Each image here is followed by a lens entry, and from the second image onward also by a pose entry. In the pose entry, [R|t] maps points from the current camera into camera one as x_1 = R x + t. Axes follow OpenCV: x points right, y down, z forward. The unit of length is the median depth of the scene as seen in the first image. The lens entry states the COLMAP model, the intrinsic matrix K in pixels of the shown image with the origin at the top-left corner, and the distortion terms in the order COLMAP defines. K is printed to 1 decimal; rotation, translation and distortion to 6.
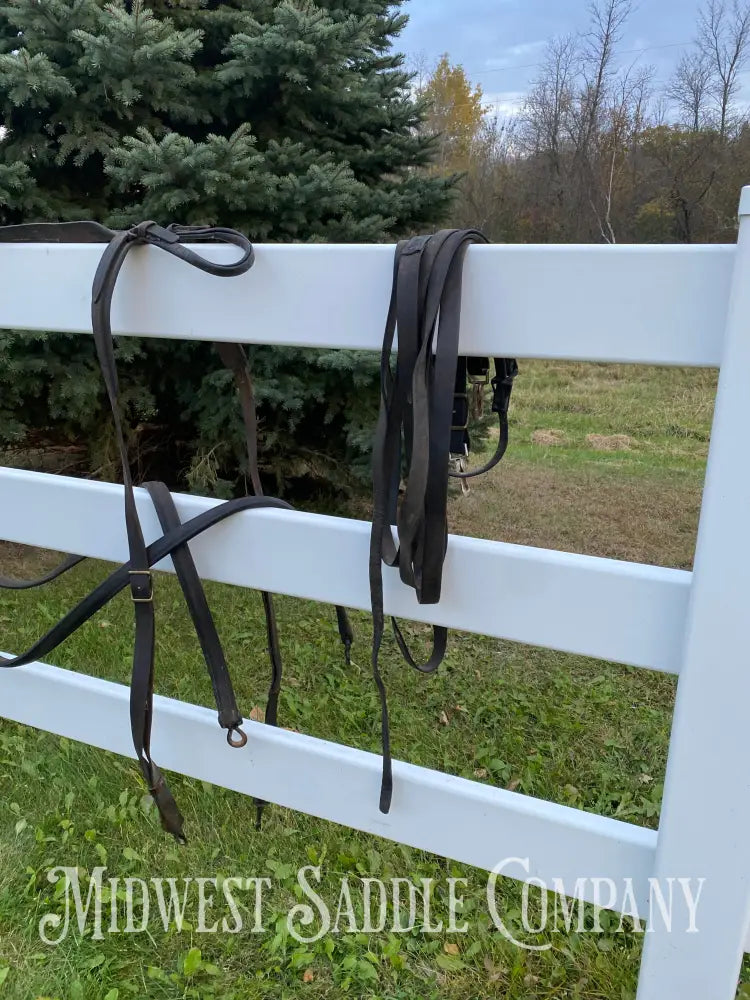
lens RADIAL K [[770.0, 0, 363.0], [0, 770.0, 496.4], [0, 0, 1]] dist [0.006344, -0.007451]
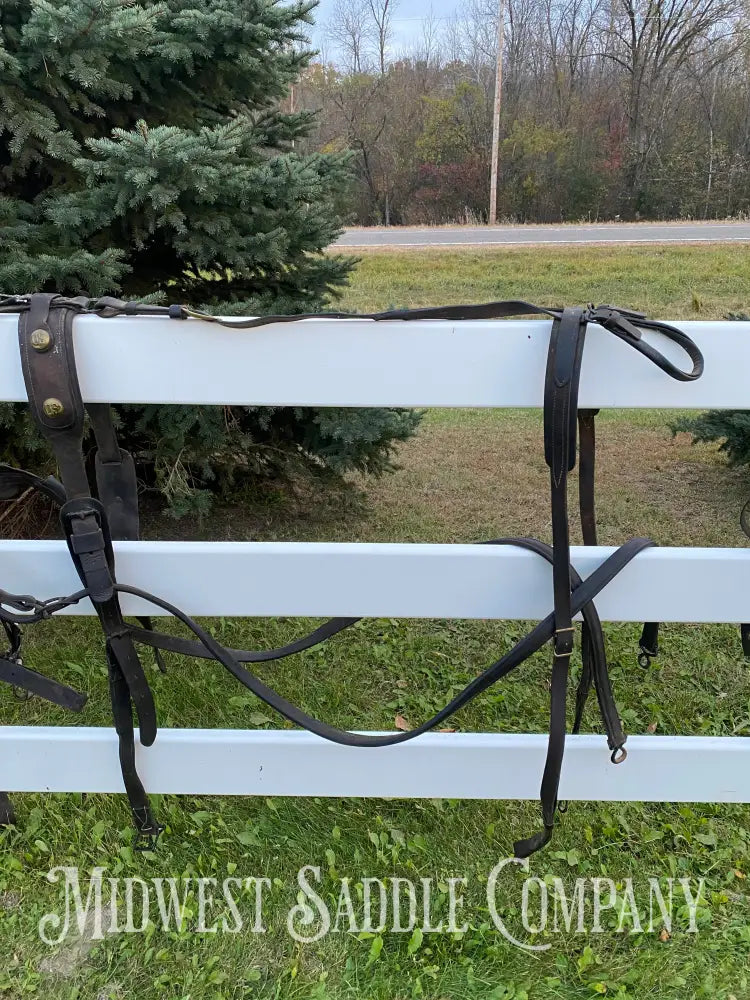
lens RADIAL K [[770.0, 0, 363.0], [0, 770.0, 496.4], [0, 0, 1]] dist [0.006344, -0.007451]
pose [[0.931514, -0.136030, 0.337310, -0.681884], [0.113641, 0.989849, 0.085355, -0.154307], [-0.345496, -0.041177, 0.937516, 0.092946]]
